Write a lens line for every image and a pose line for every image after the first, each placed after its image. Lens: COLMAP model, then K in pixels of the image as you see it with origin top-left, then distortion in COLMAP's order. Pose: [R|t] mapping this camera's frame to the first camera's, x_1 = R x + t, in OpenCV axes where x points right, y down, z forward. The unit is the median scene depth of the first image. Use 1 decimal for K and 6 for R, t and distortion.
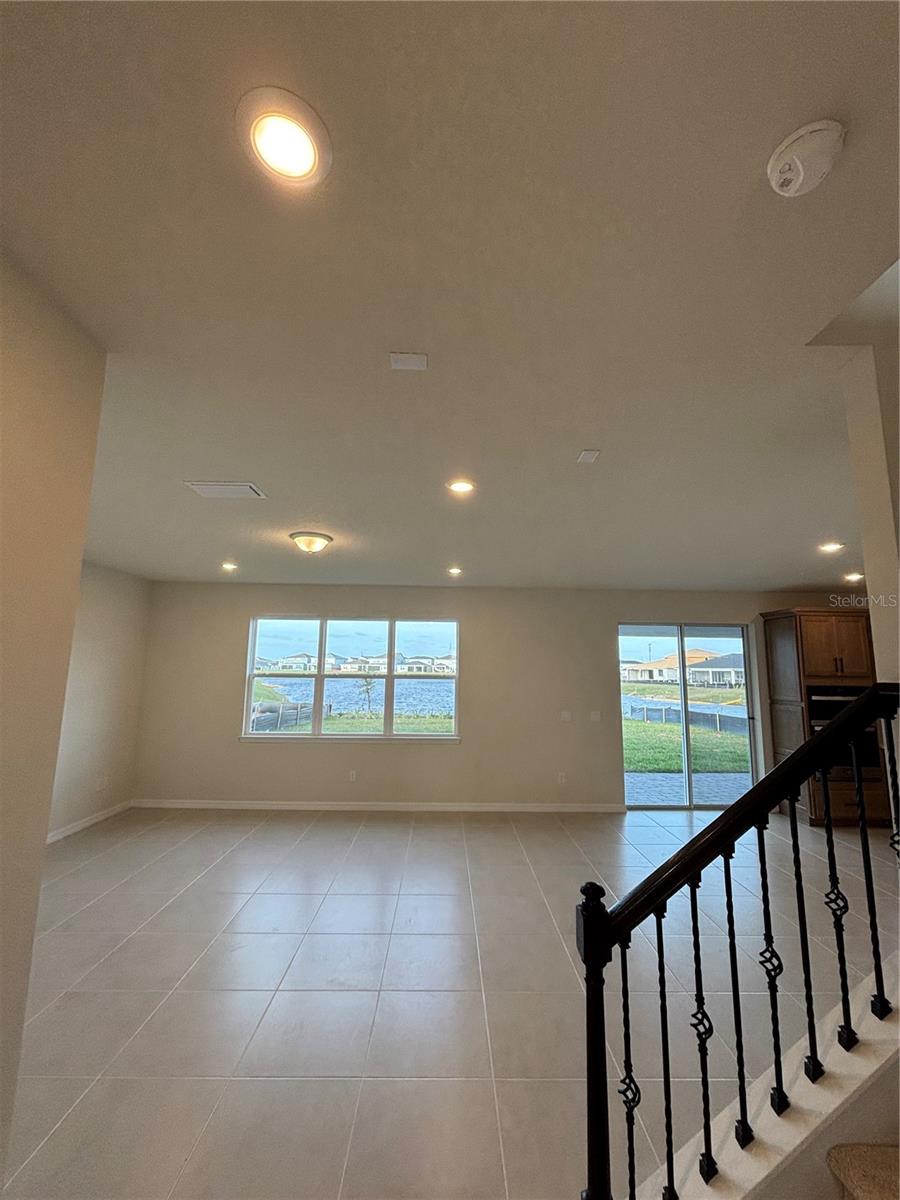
lens RADIAL K [[482.3, 0, 450.0], [0, 482.3, 600.0], [0, 0, 1]] dist [0.002520, -0.000124]
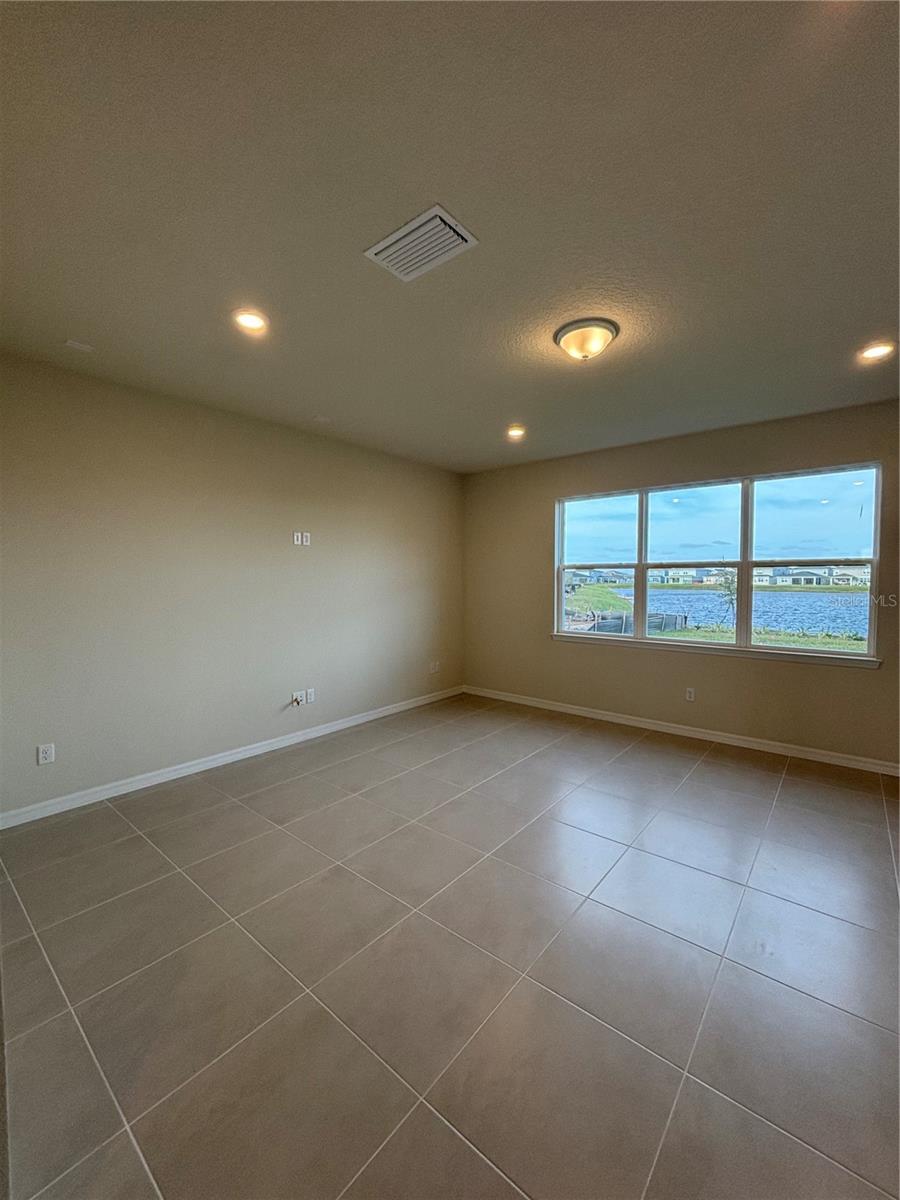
lens RADIAL K [[482.3, 0, 450.0], [0, 482.3, 600.0], [0, 0, 1]] dist [0.002520, -0.000124]
pose [[0.763718, 0.018576, -0.645283, -0.000769], [0.097696, 0.984747, 0.143976, 0.070755], [0.638115, -0.172999, 0.750254, 0.212732]]
